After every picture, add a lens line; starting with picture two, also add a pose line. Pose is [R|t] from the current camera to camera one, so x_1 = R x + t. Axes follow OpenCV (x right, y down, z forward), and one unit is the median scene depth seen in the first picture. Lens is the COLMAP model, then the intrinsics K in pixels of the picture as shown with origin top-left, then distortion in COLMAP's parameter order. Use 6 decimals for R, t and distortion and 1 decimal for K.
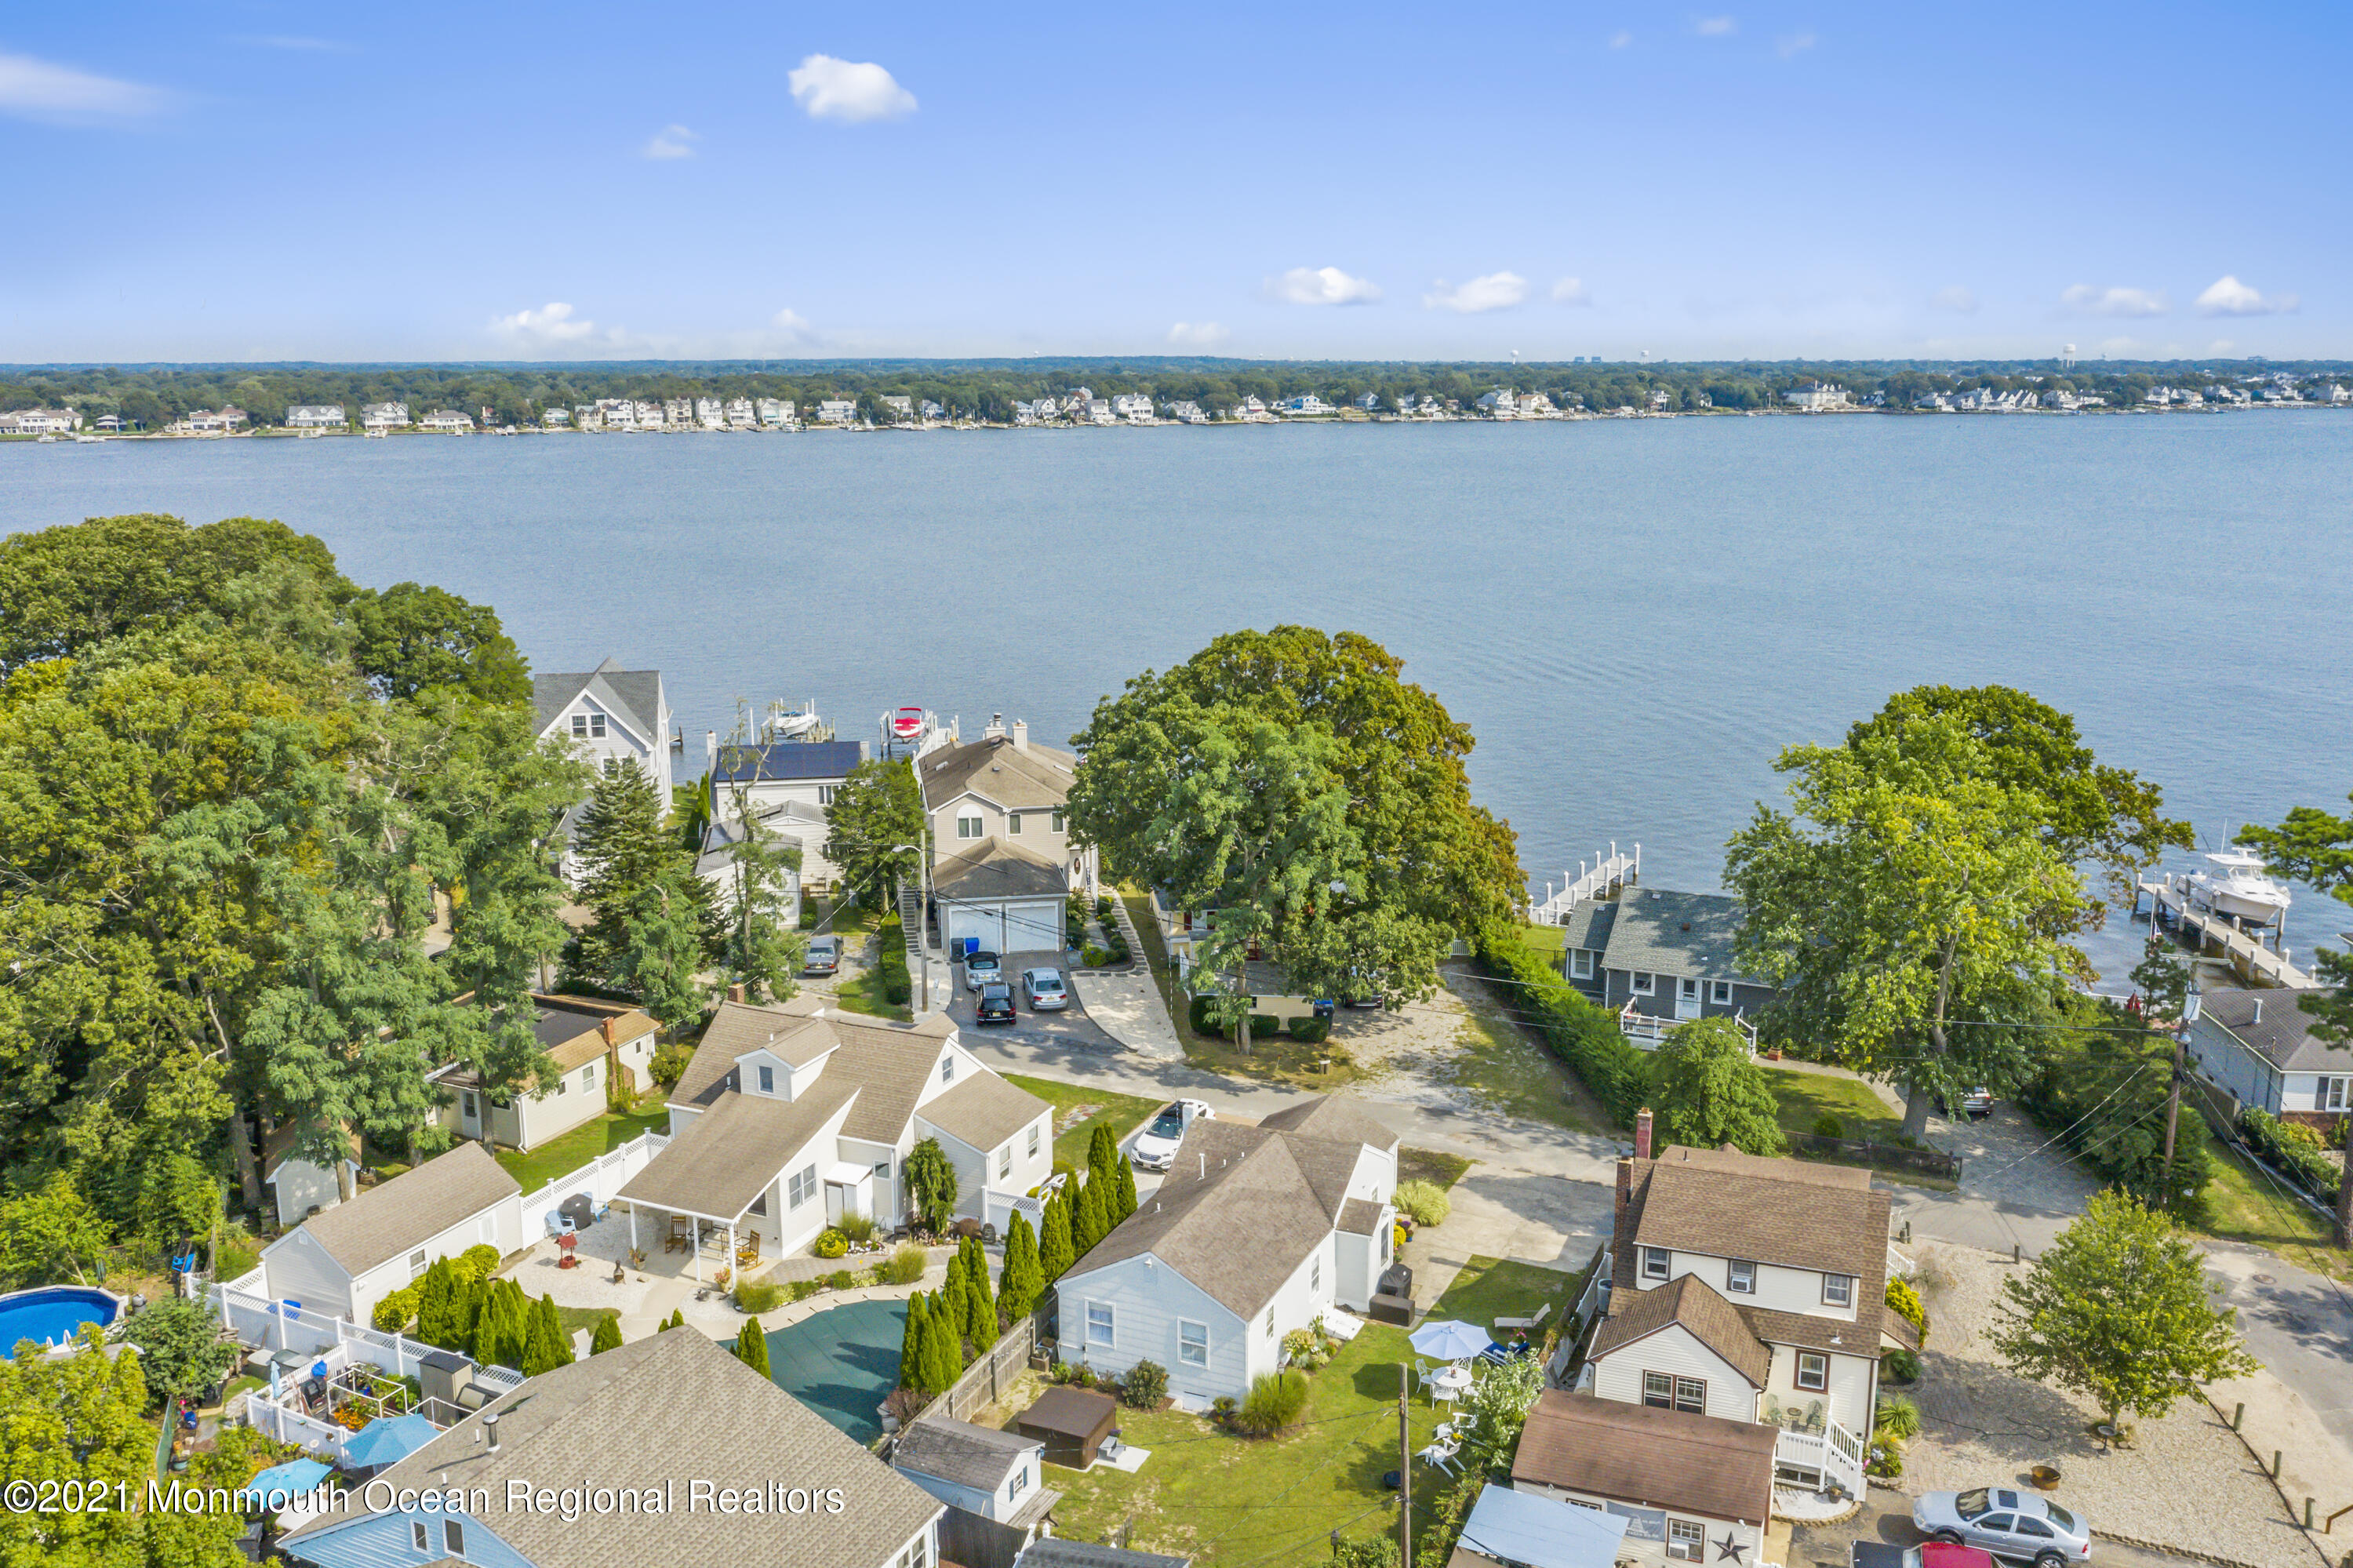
lens RADIAL K [[1962.5, 0, 1164.6], [0, 1962.5, 779.9], [0, 0, 1]] dist [-0.013306, 0.004027]
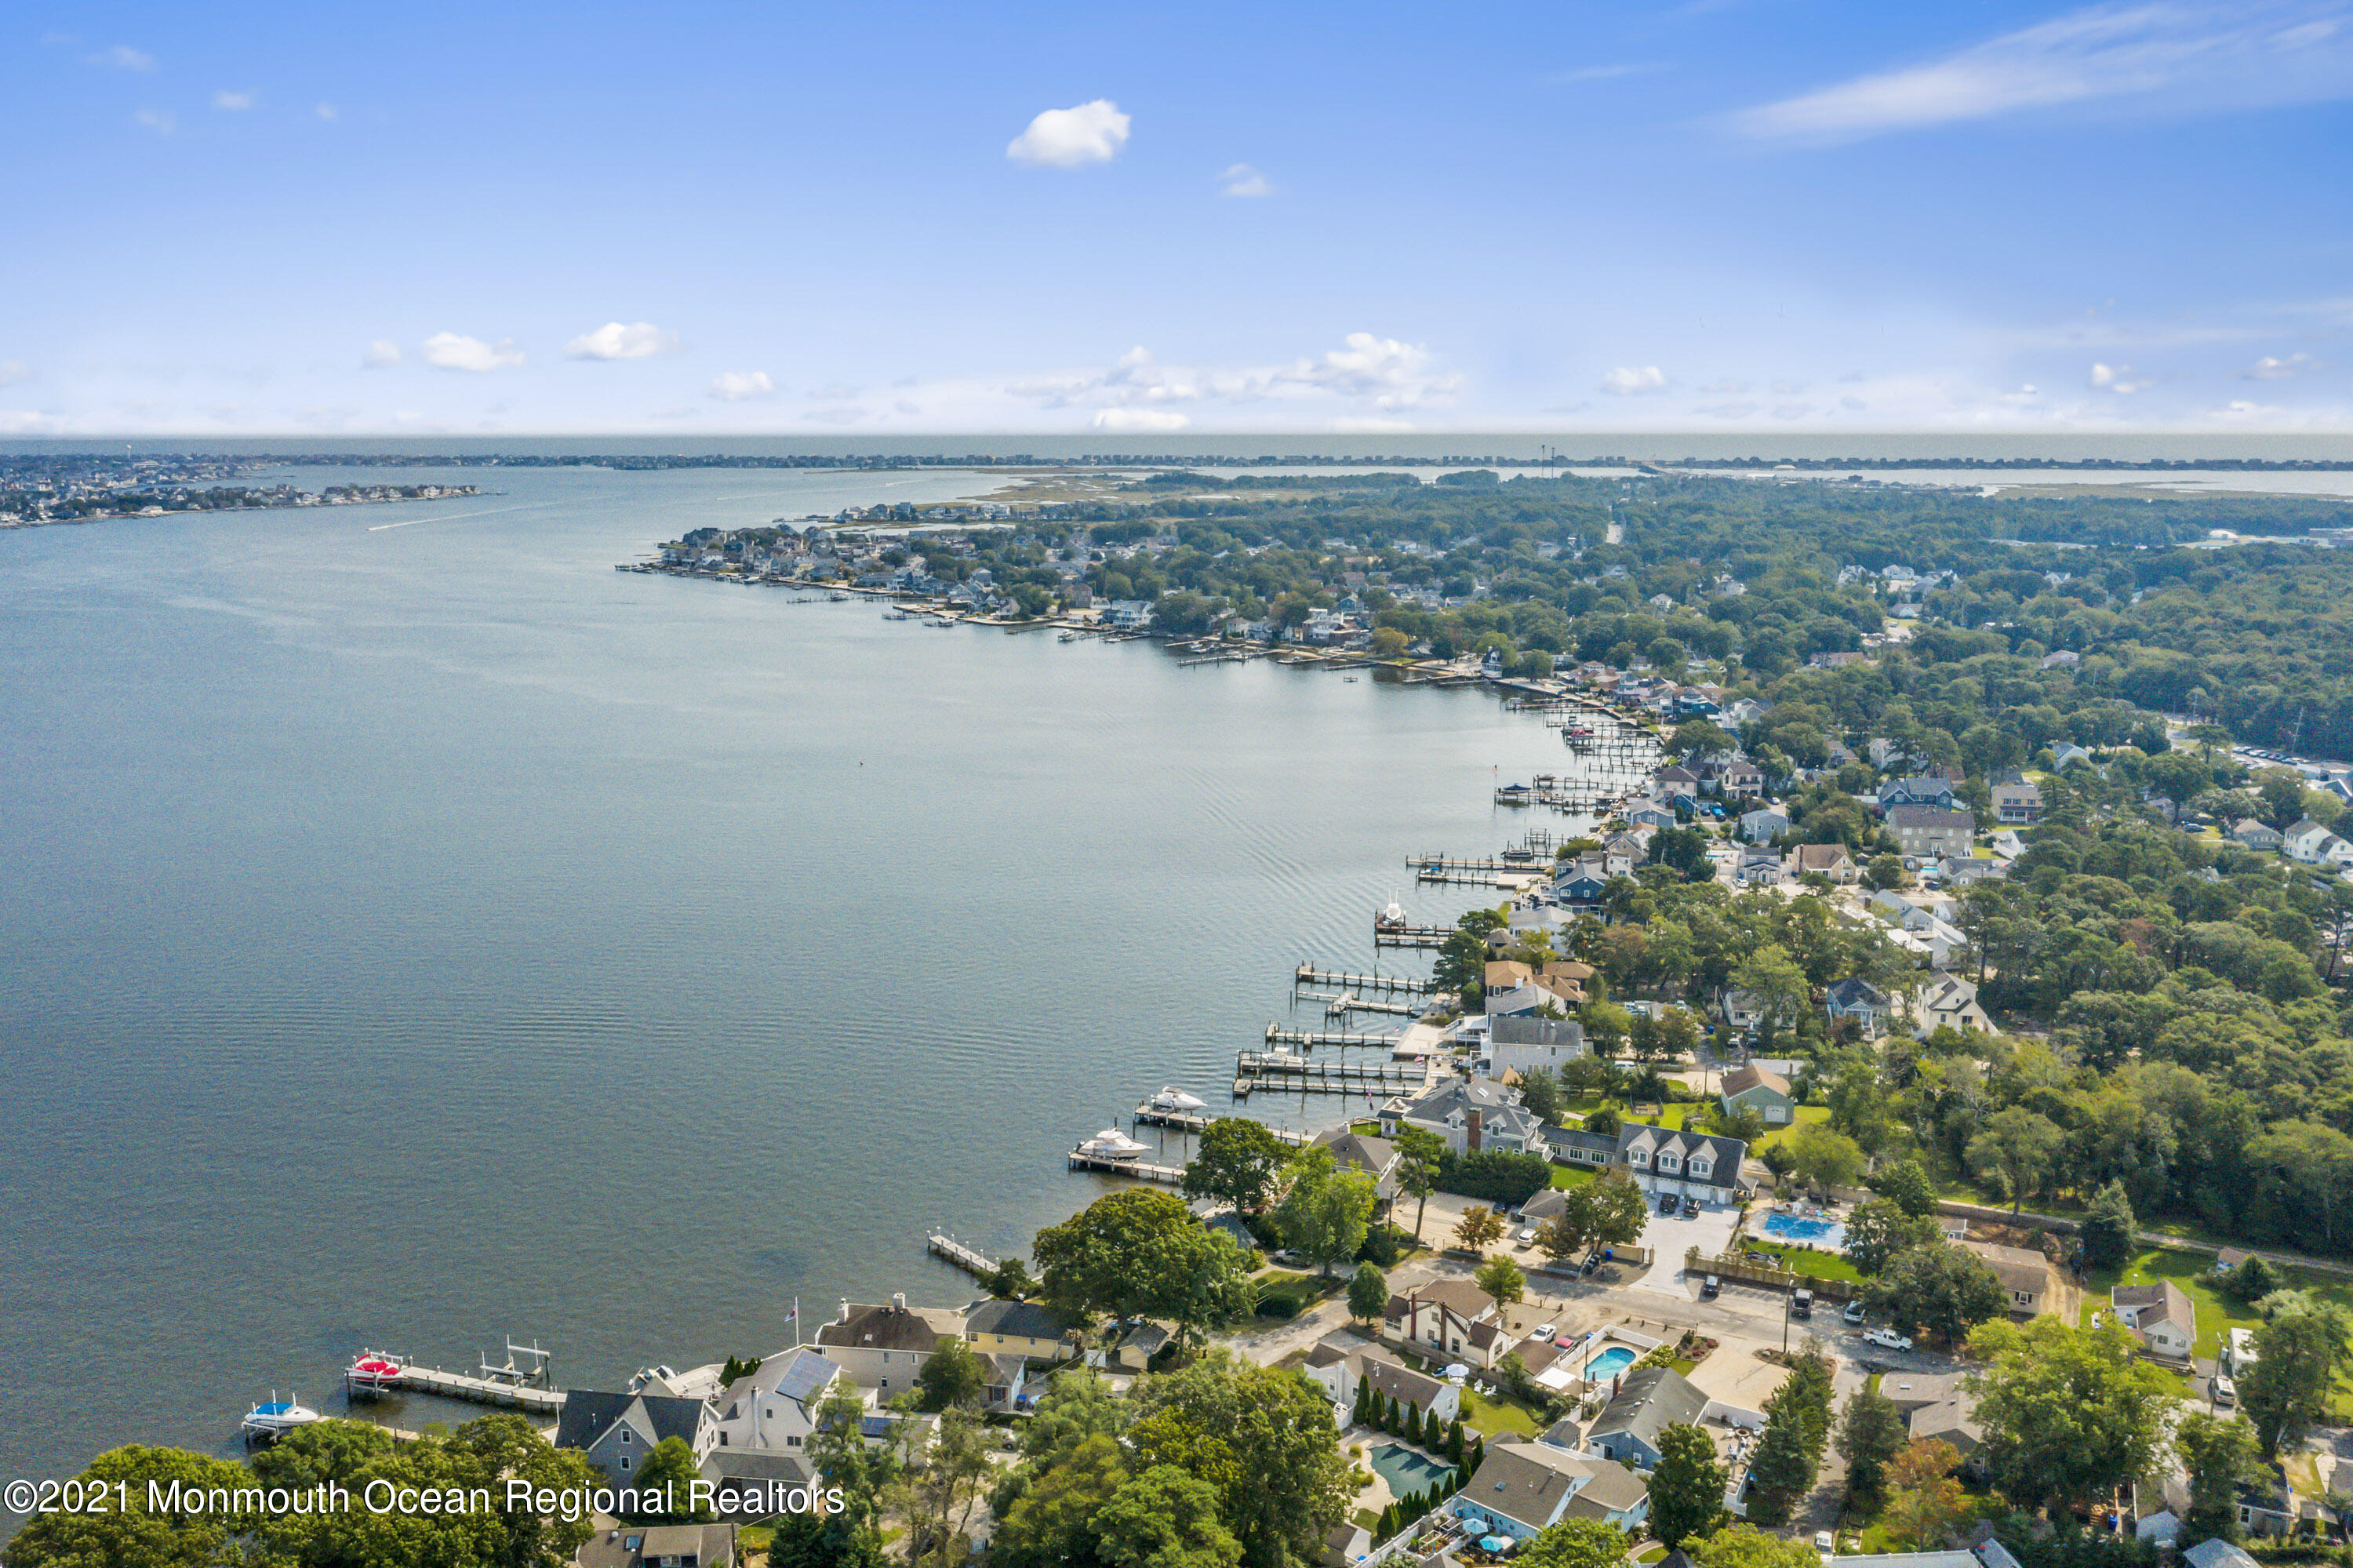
lens RADIAL K [[1918.5, 0, 1160.1], [0, 1918.5, 783.4], [0, 0, 1]] dist [-0.018829, 0.010454]
pose [[0.297058, -0.175400, 0.938612, -1.737923], [0.198746, 0.972813, 0.118891, -0.714995], [-0.933947, 0.151228, 0.323841, 0.120250]]
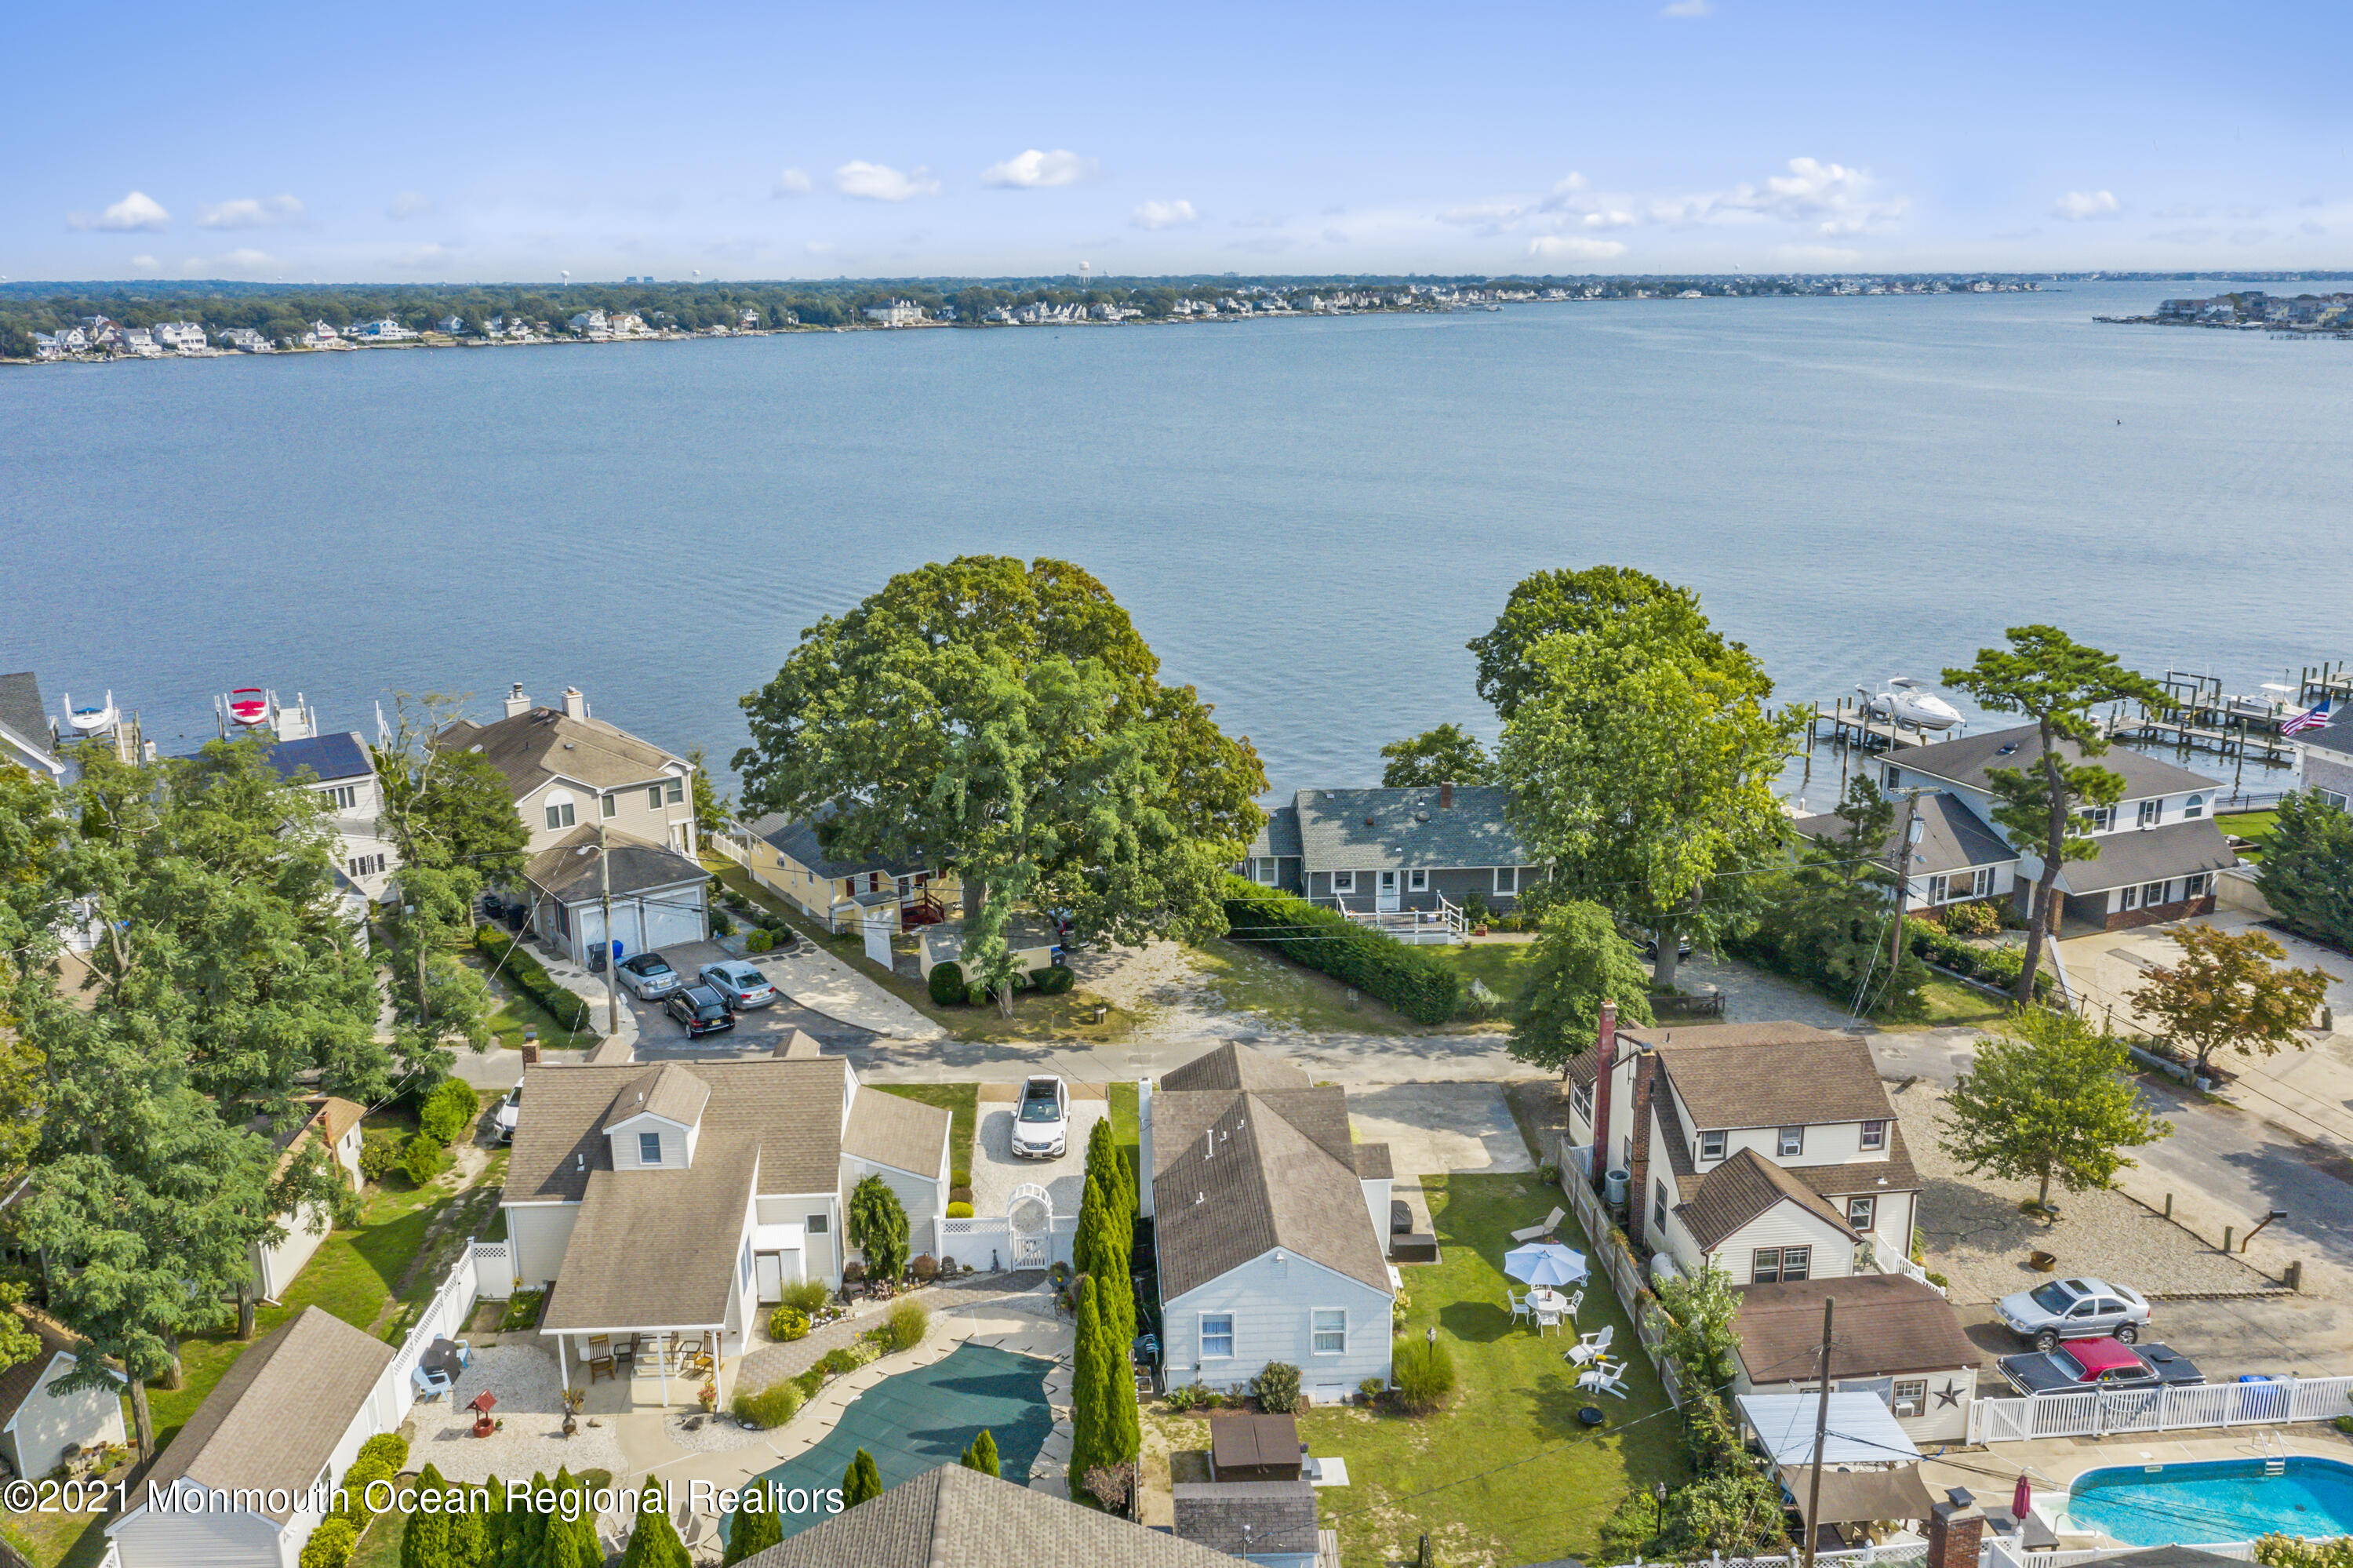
lens RADIAL K [[1918.5, 0, 1160.1], [0, 1918.5, 783.4], [0, 0, 1]] dist [-0.018829, 0.010454]
pose [[0.890936, -0.120638, 0.437813, -0.234513], [0.100297, 0.992535, 0.069389, -0.022414], [-0.442916, -0.017909, 0.896384, 0.127846]]
